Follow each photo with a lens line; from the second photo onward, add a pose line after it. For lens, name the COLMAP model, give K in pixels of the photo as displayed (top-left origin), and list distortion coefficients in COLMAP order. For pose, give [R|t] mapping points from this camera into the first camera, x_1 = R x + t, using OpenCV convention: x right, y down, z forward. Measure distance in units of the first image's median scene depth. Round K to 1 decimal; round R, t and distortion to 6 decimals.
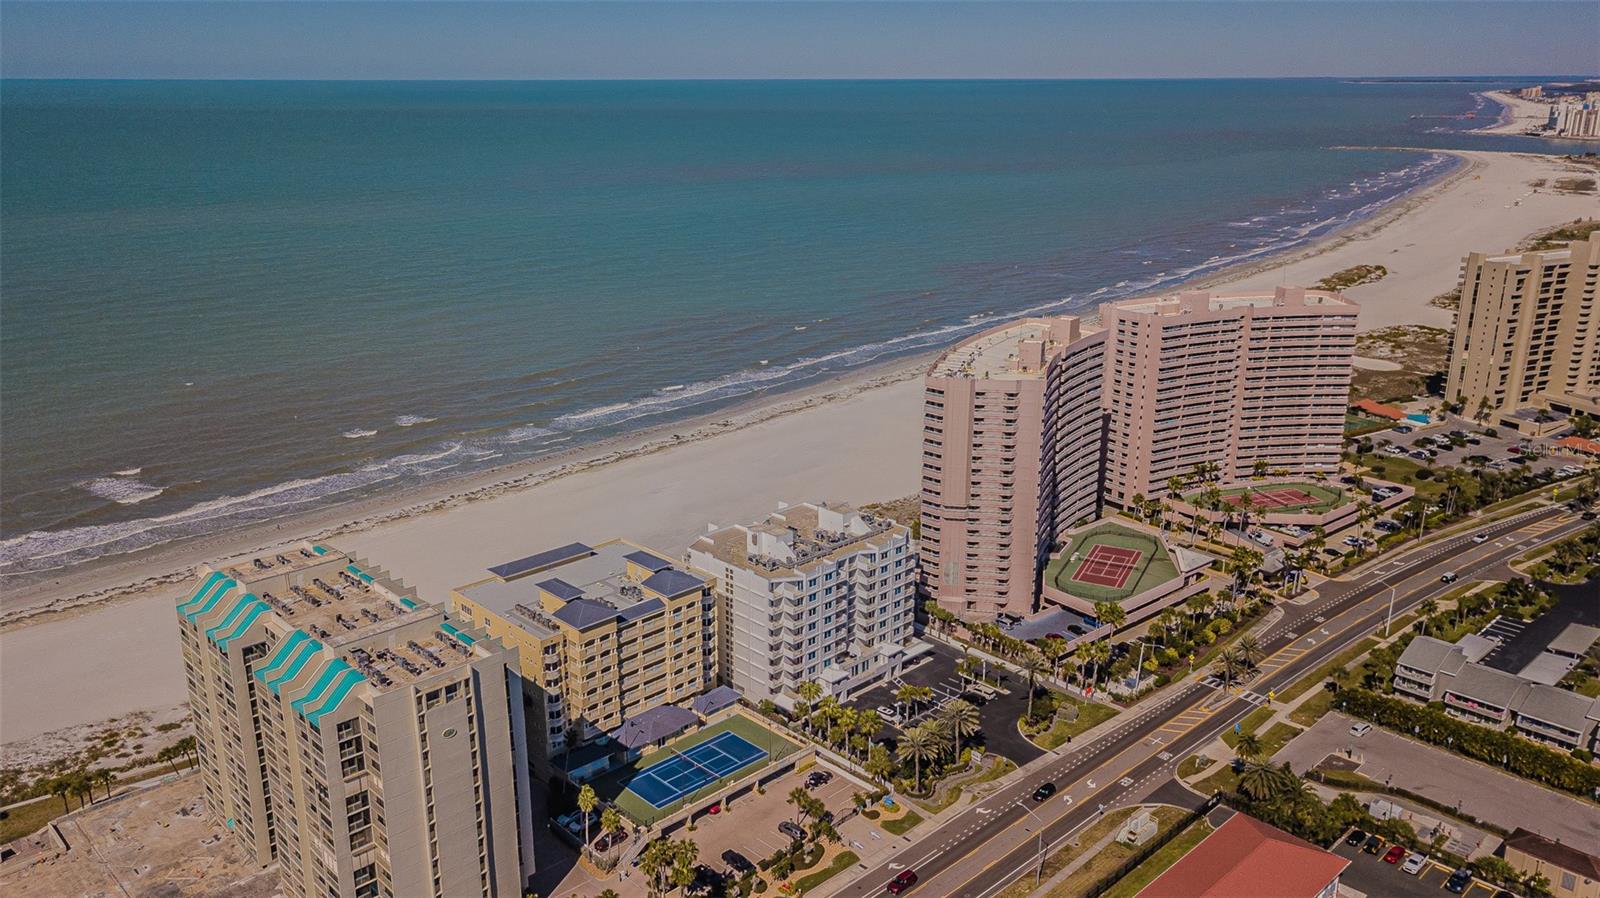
lens RADIAL K [[1277.0, 0, 800.0], [0, 1277.0, 449.0], [0, 0, 1]] dist [0.058946, -0.012427]
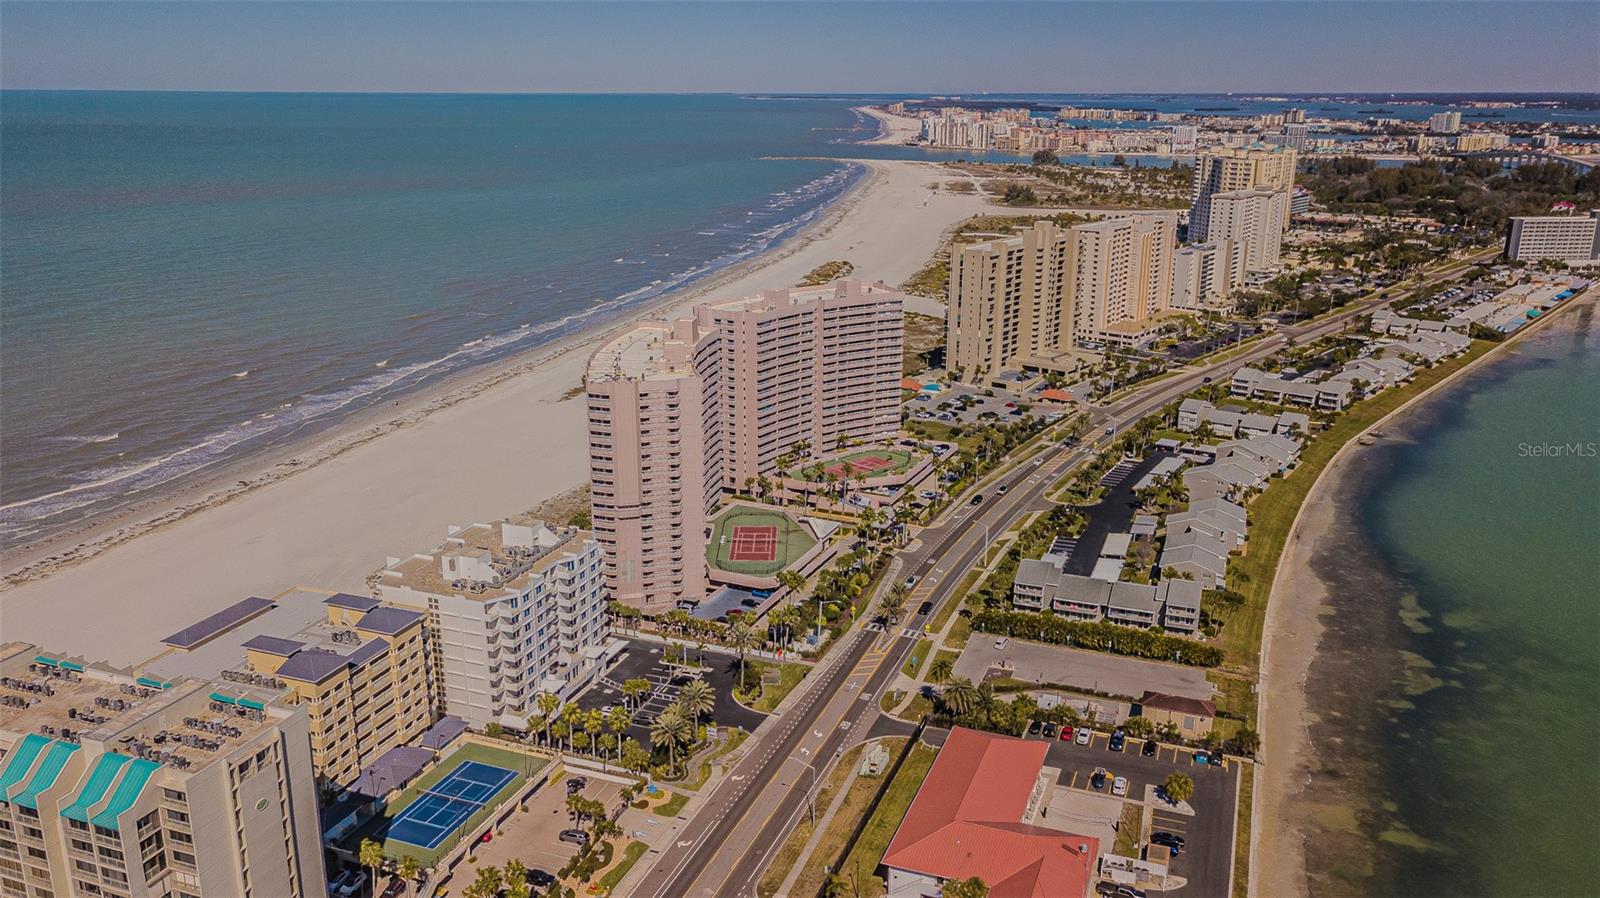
lens RADIAL K [[1277.0, 0, 800.0], [0, 1277.0, 449.0], [0, 0, 1]] dist [0.058946, -0.012427]
pose [[0.908337, -0.115504, 0.401974, -0.177838], [0.119561, 0.992712, 0.015076, 0.000390], [-0.400786, 0.034366, 0.915527, -0.006207]]
